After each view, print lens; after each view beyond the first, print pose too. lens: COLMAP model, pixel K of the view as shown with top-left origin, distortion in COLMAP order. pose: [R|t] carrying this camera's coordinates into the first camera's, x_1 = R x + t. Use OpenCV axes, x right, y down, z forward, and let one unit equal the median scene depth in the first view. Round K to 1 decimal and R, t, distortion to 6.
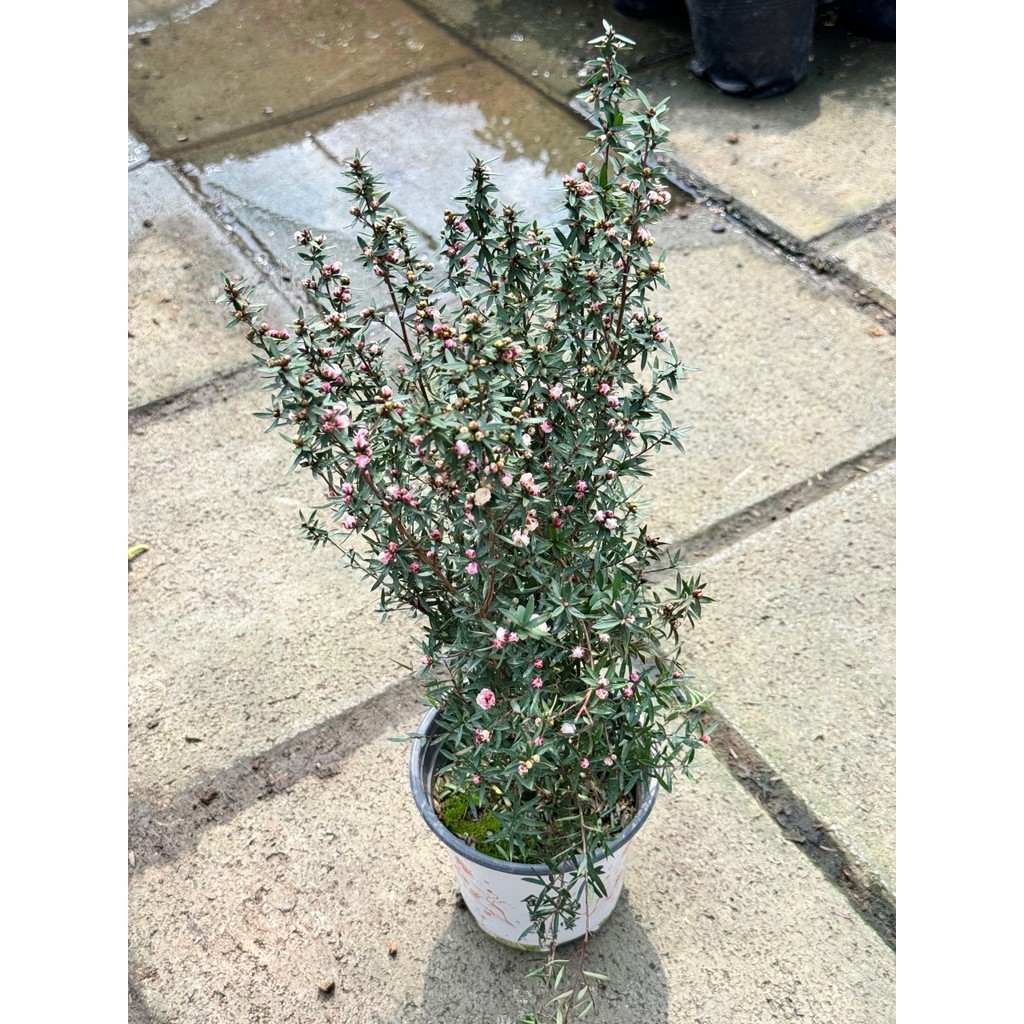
lens RADIAL K [[1426.1, 0, 507.9], [0, 1426.1, 511.9], [0, 0, 1]] dist [0.087123, 0.000000]
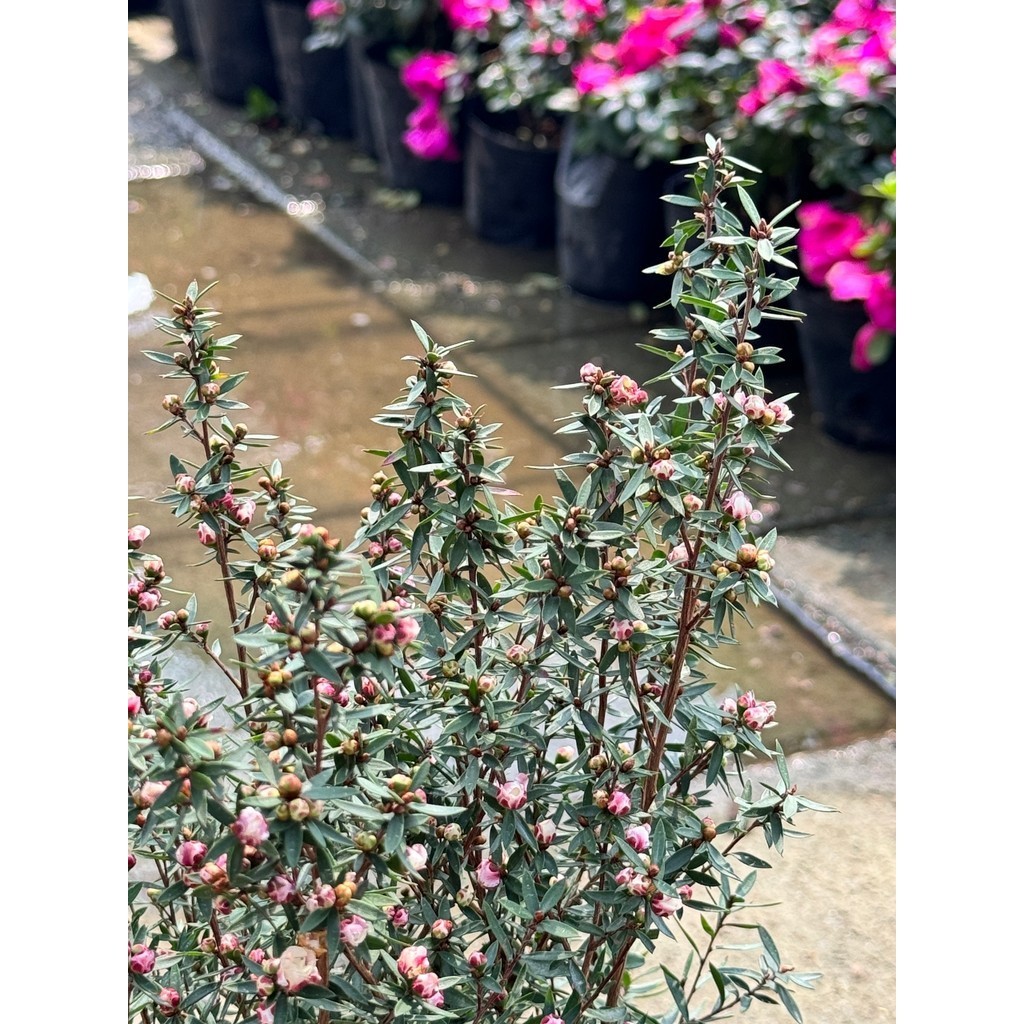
lens RADIAL K [[2245.7, 0, 497.8], [0, 2245.7, 541.6], [0, 0, 1]] dist [0.180723, 0.000000]
pose [[0.988482, 0.117609, -0.095242, 0.087993], [-0.143358, 0.929333, -0.340278, 0.089235], [0.048492, 0.350012, 0.935489, 0.280666]]
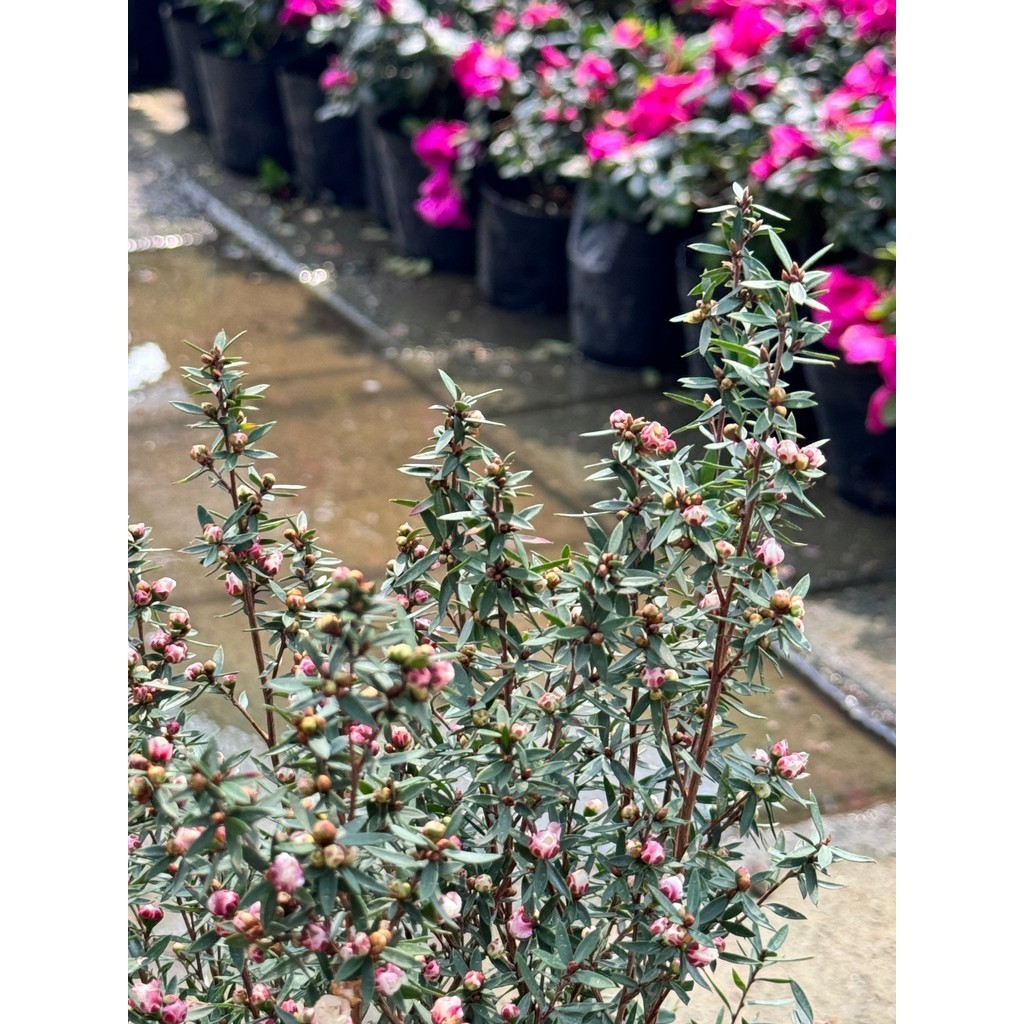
lens RADIAL K [[2245.7, 0, 486.6], [0, 2245.7, 562.3], [0, 0, 1]] dist [0.180723, 0.000000]
pose [[0.988142, 0.111528, -0.105529, 0.080591], [-0.142542, 0.921791, -0.360533, 0.096549], [0.057066, 0.371300, 0.926758, 0.287216]]
